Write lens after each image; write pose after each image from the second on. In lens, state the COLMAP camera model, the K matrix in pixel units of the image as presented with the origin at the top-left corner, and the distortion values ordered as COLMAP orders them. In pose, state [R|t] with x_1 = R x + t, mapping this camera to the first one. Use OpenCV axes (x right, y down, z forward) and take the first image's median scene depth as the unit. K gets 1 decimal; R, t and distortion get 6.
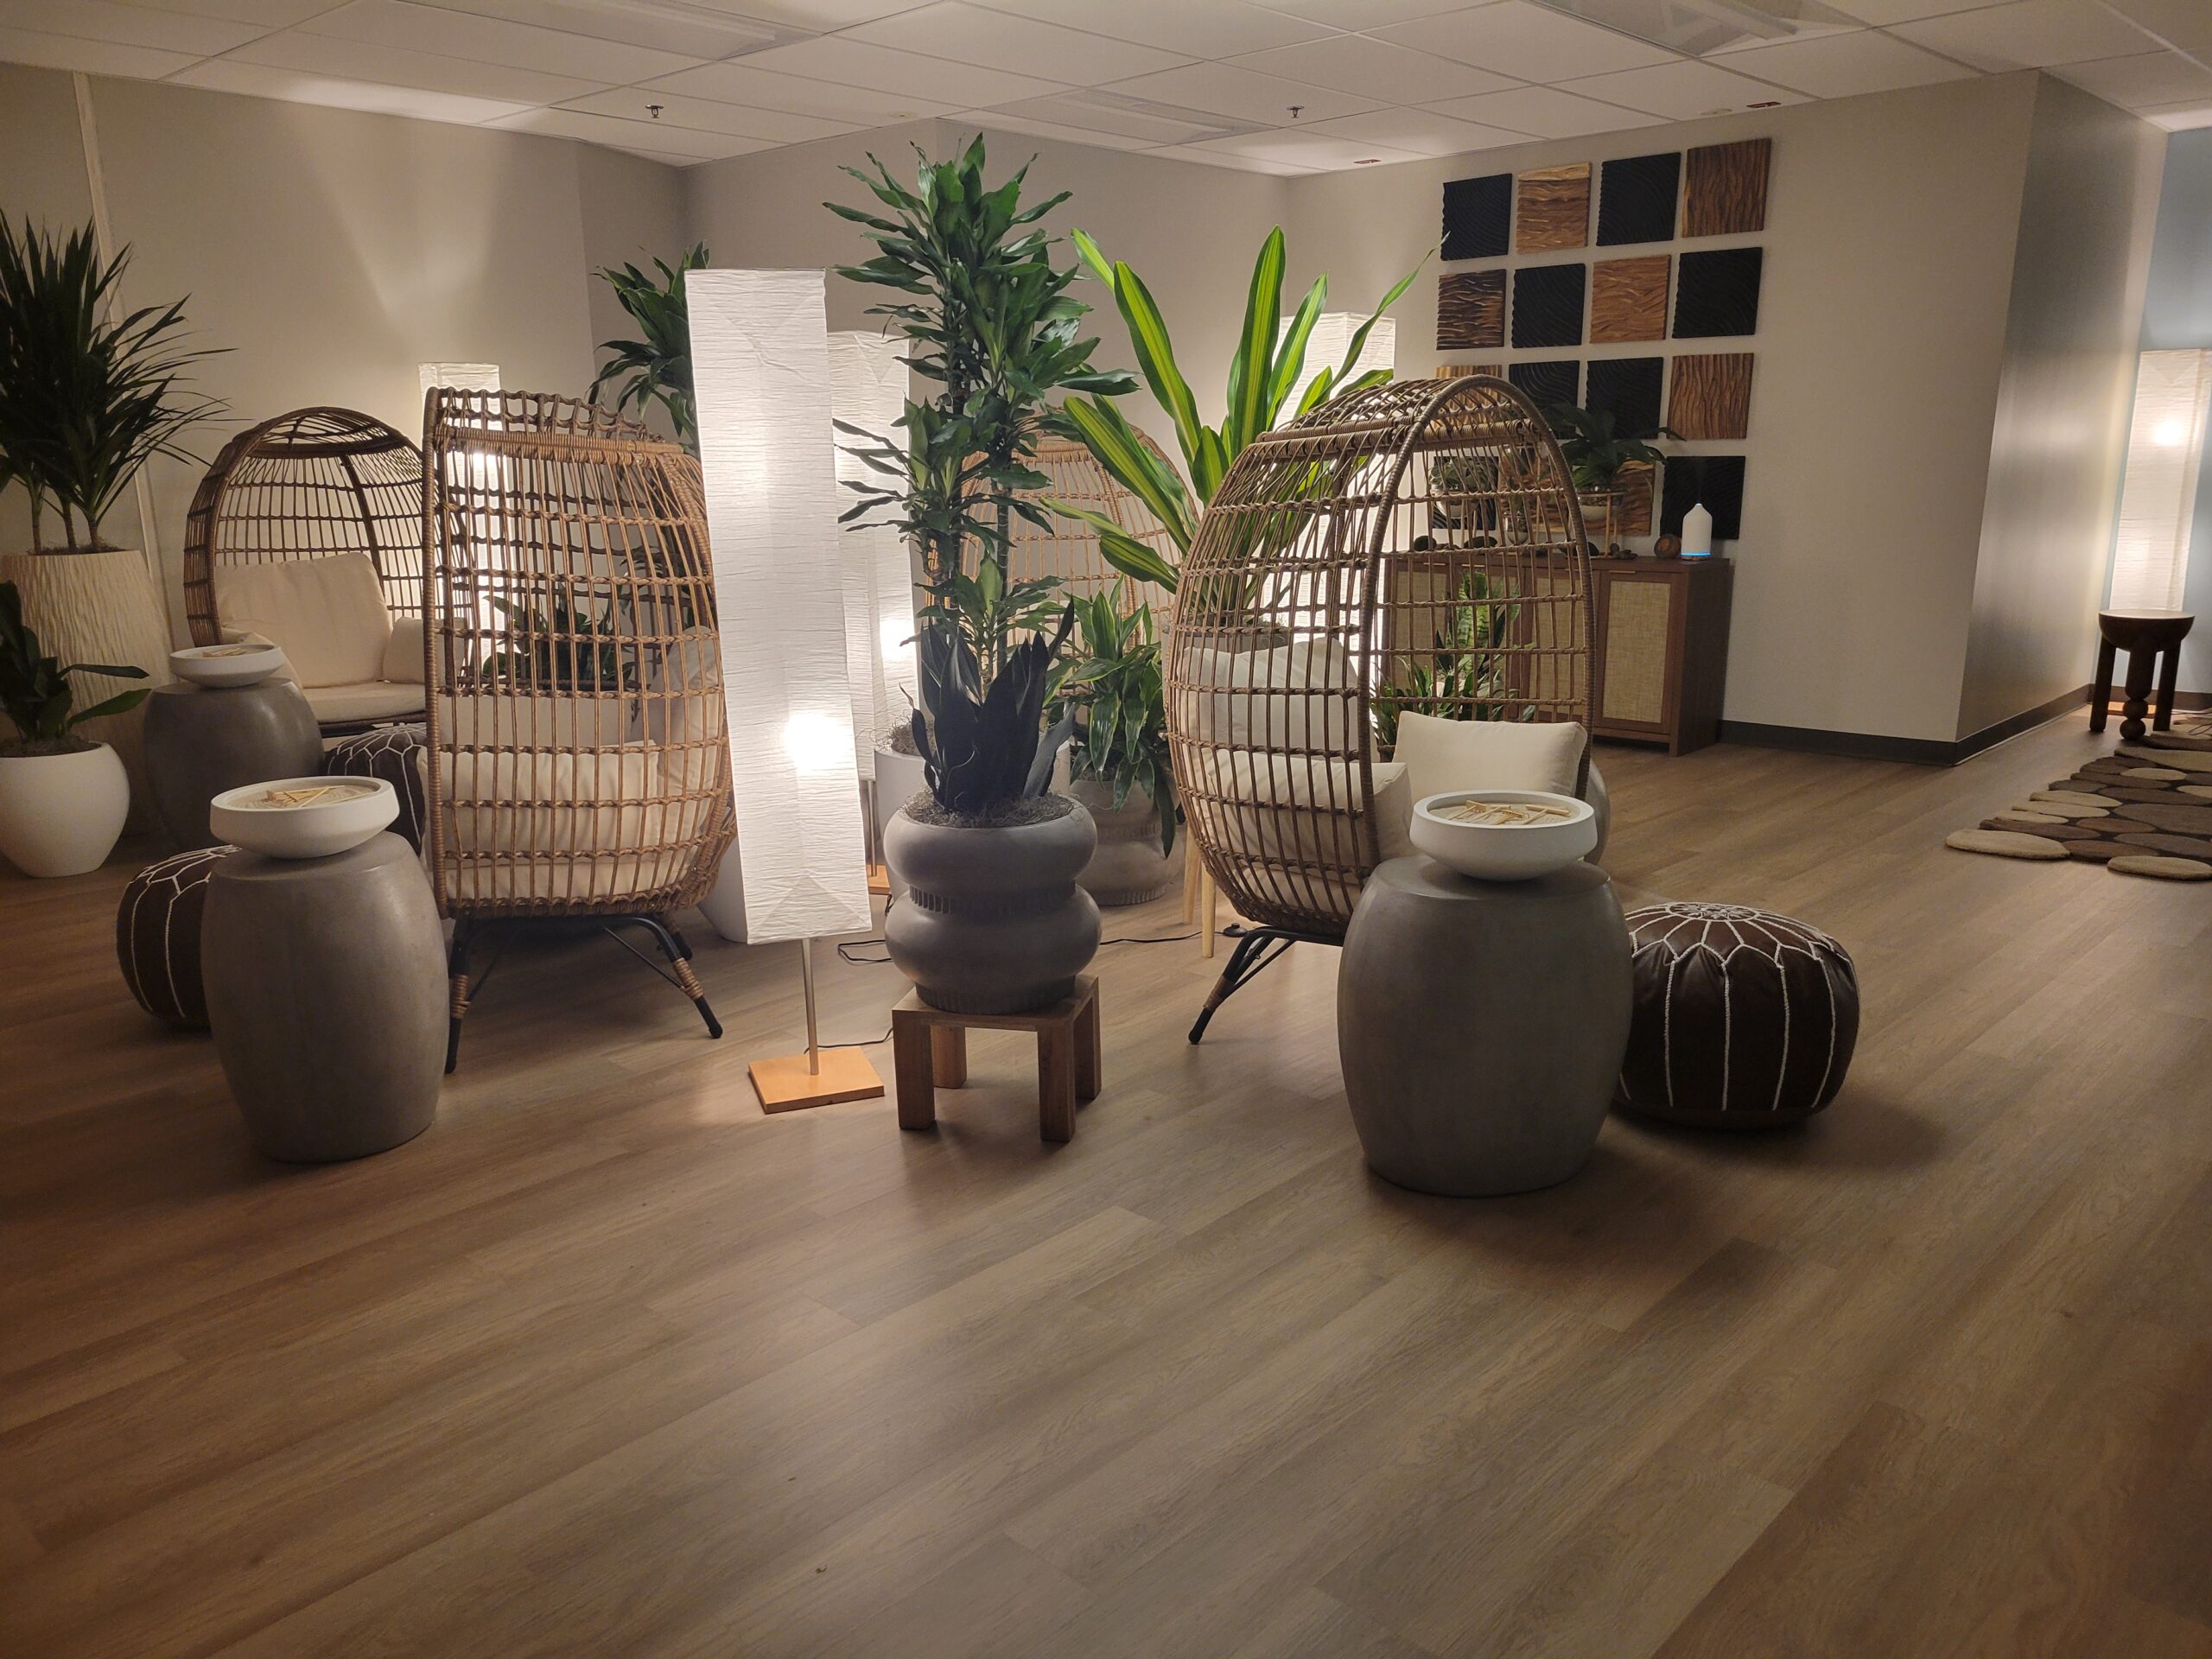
lens RADIAL K [[1685.0, 0, 1113.1], [0, 1685.0, 811.1], [0, 0, 1]] dist [0.044326, -0.029890]
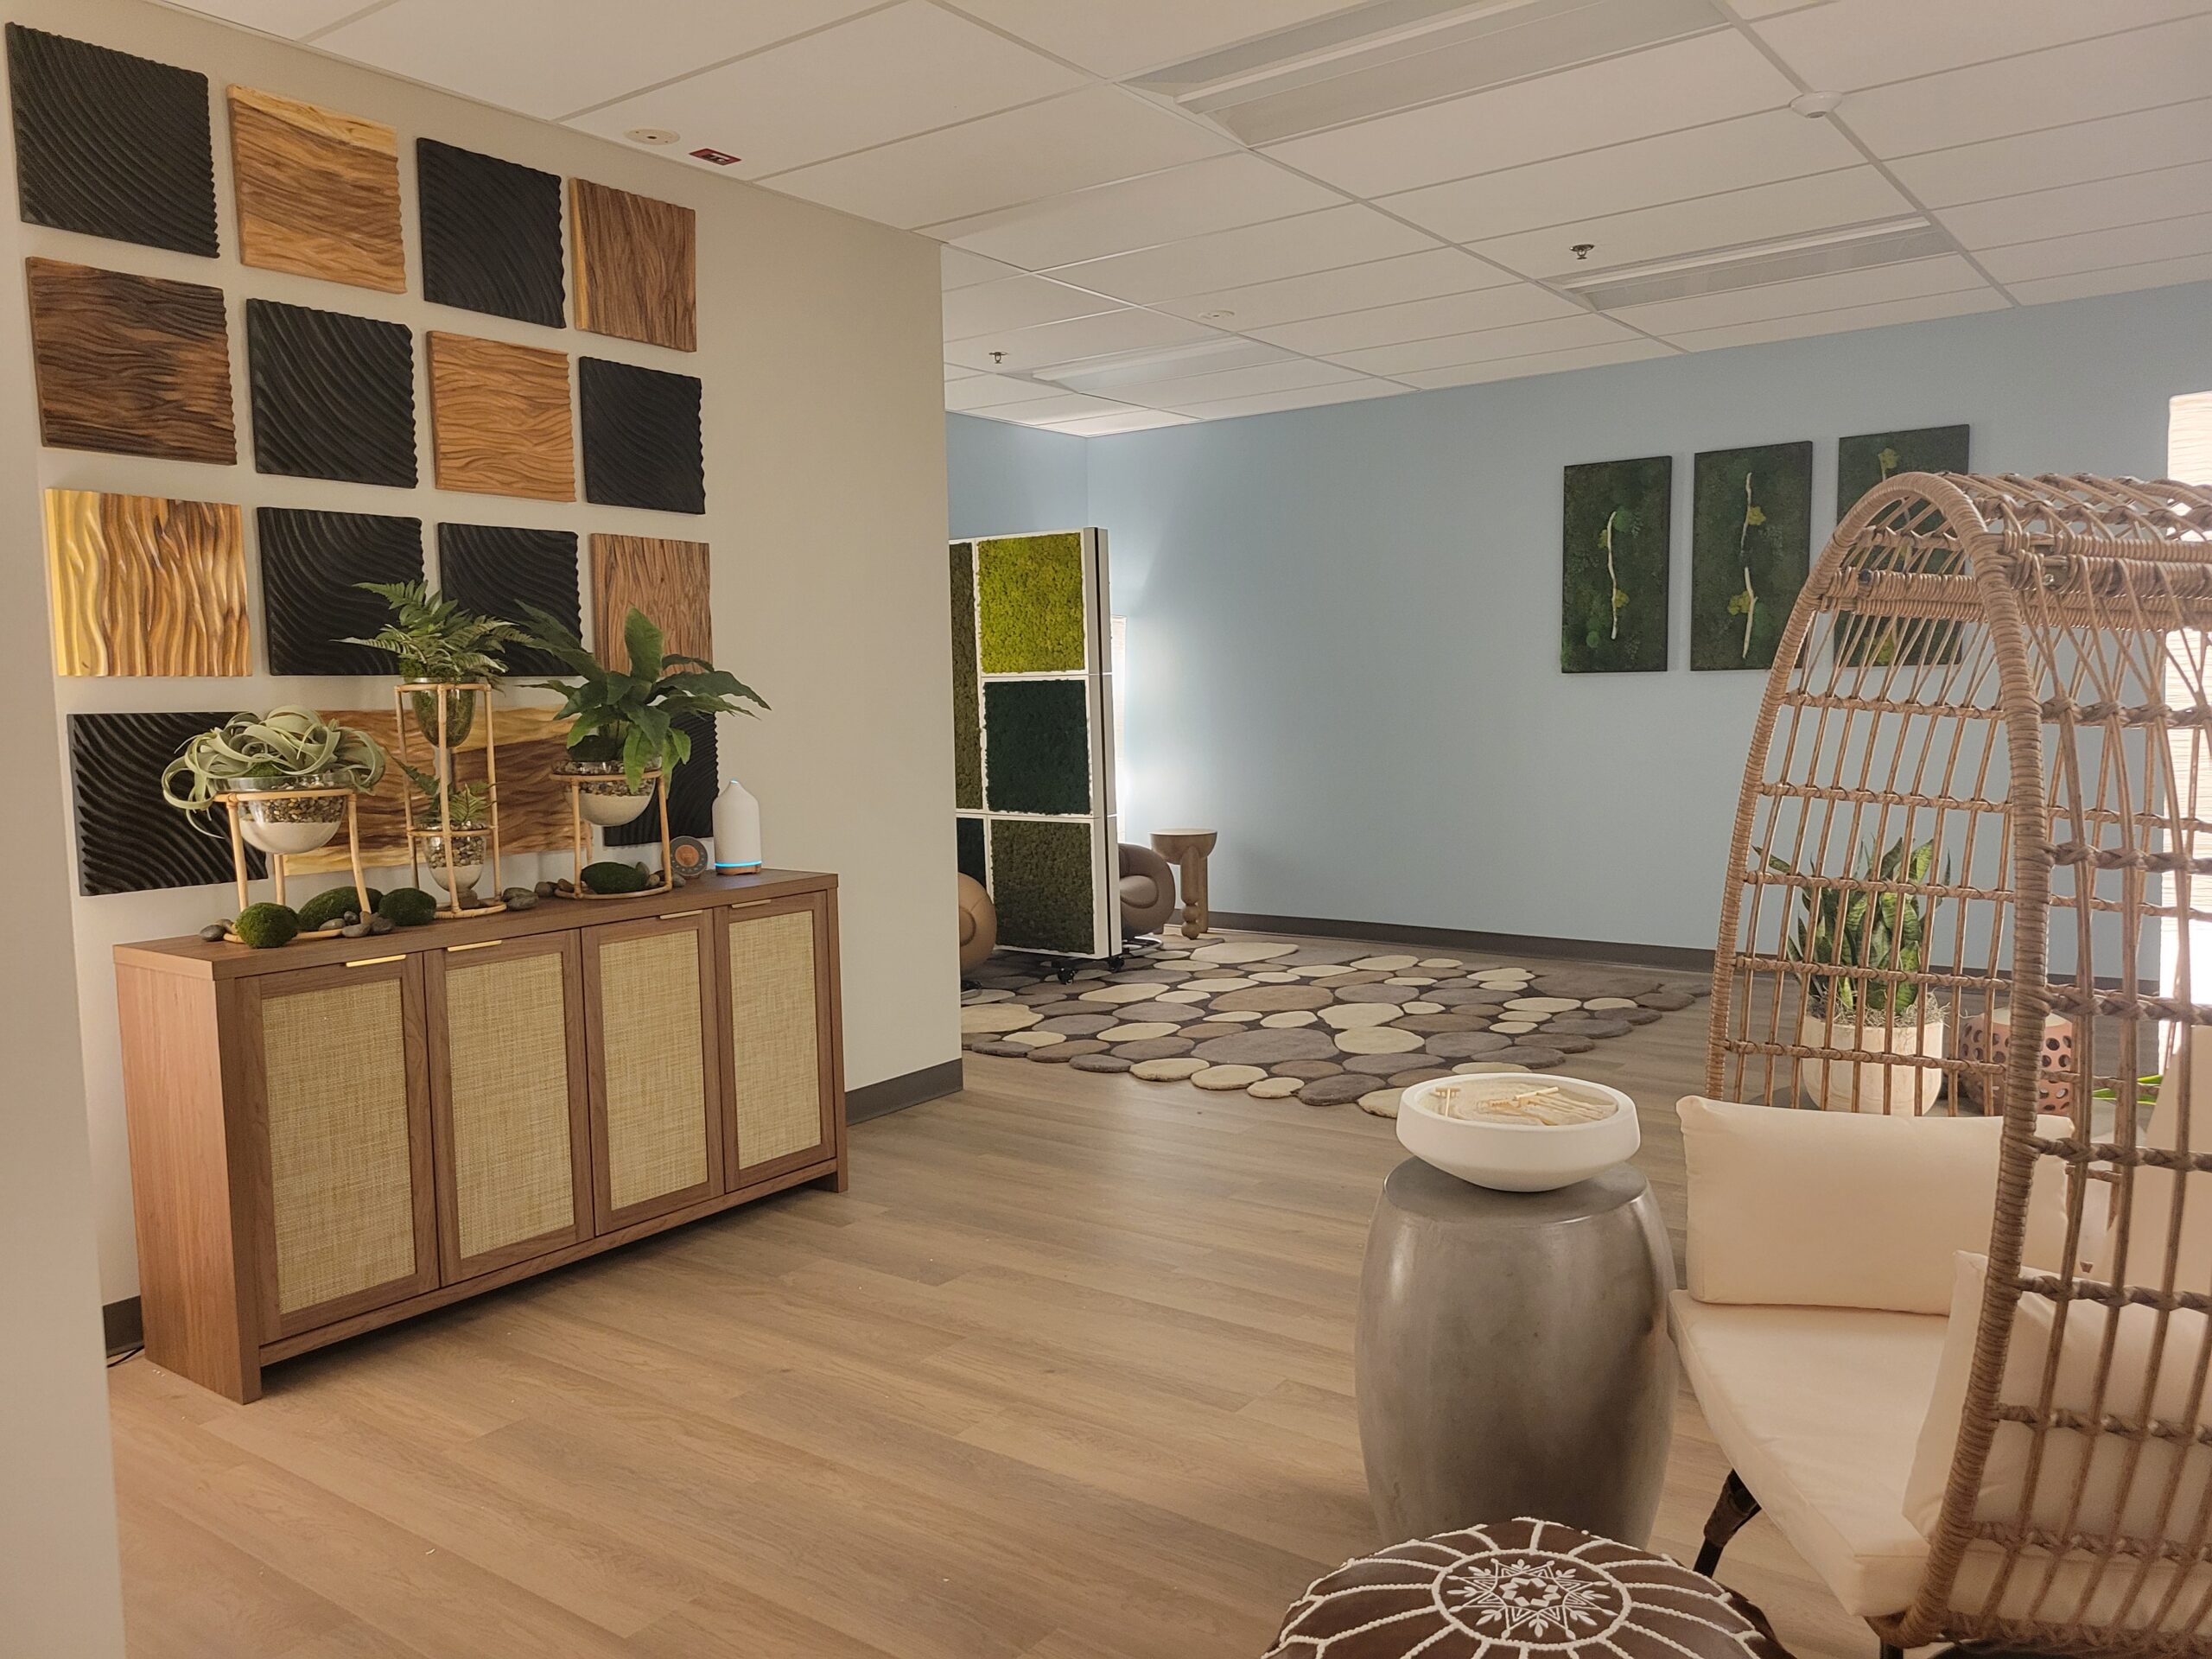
lens RADIAL K [[1685.0, 0, 1106.9], [0, 1685.0, 843.4], [0, 0, 1]] dist [0.044326, -0.029890]
pose [[-0.126106, -0.077218, 0.989007, -0.212577], [0.231712, 0.967095, 0.105052, -0.155464], [-0.964576, 0.242413, -0.104064, 0.760957]]
